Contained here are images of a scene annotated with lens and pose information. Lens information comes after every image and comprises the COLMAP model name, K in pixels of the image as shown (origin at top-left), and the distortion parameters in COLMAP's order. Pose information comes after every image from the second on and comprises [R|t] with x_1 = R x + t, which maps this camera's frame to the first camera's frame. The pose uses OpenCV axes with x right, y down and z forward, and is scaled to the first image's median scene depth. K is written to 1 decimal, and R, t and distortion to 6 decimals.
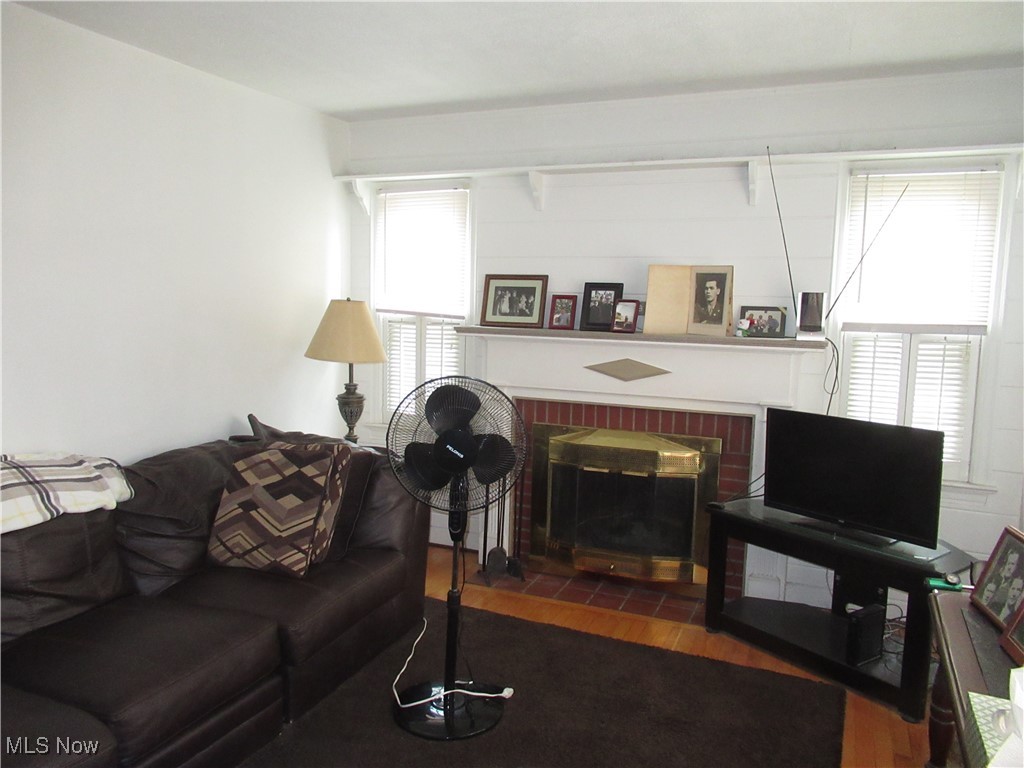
lens RADIAL K [[789.6, 0, 508.0], [0, 789.6, 382.6], [0, 0, 1]] dist [0.024571, 0.005212]
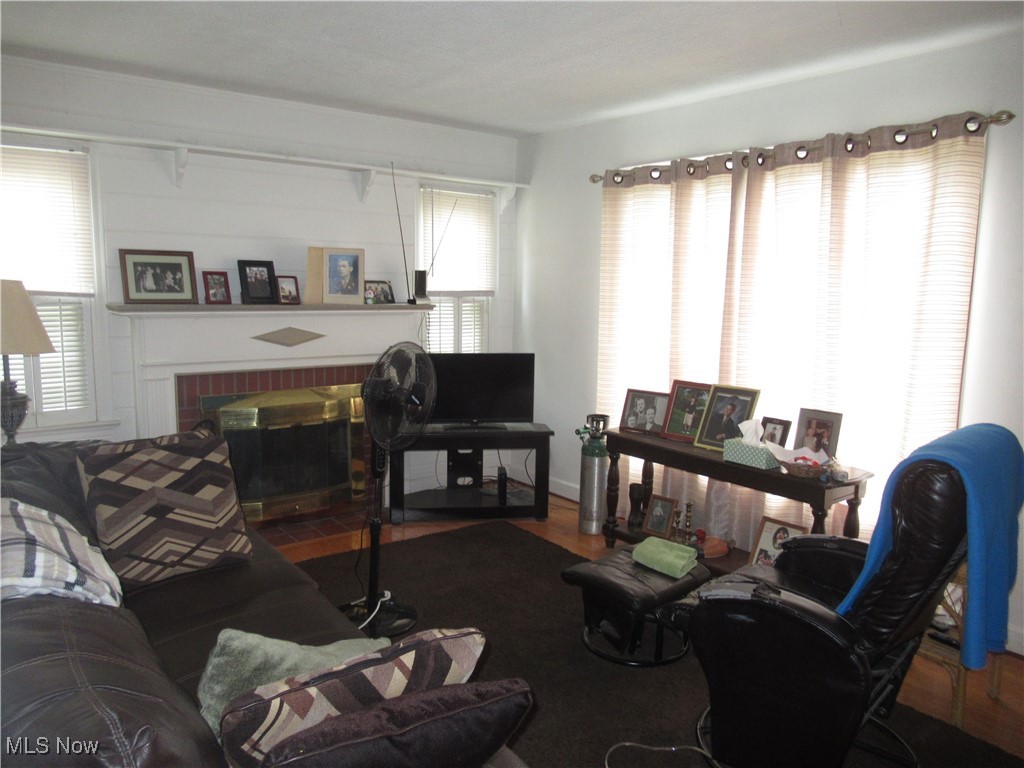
lens RADIAL K [[789.6, 0, 507.5], [0, 789.6, 385.2], [0, 0, 1]] dist [0.024571, 0.005212]
pose [[0.473780, -0.130747, 0.870883, -0.702038], [0.090269, 0.990918, 0.099660, -0.031874], [-0.876004, 0.031397, 0.481280, 0.163259]]
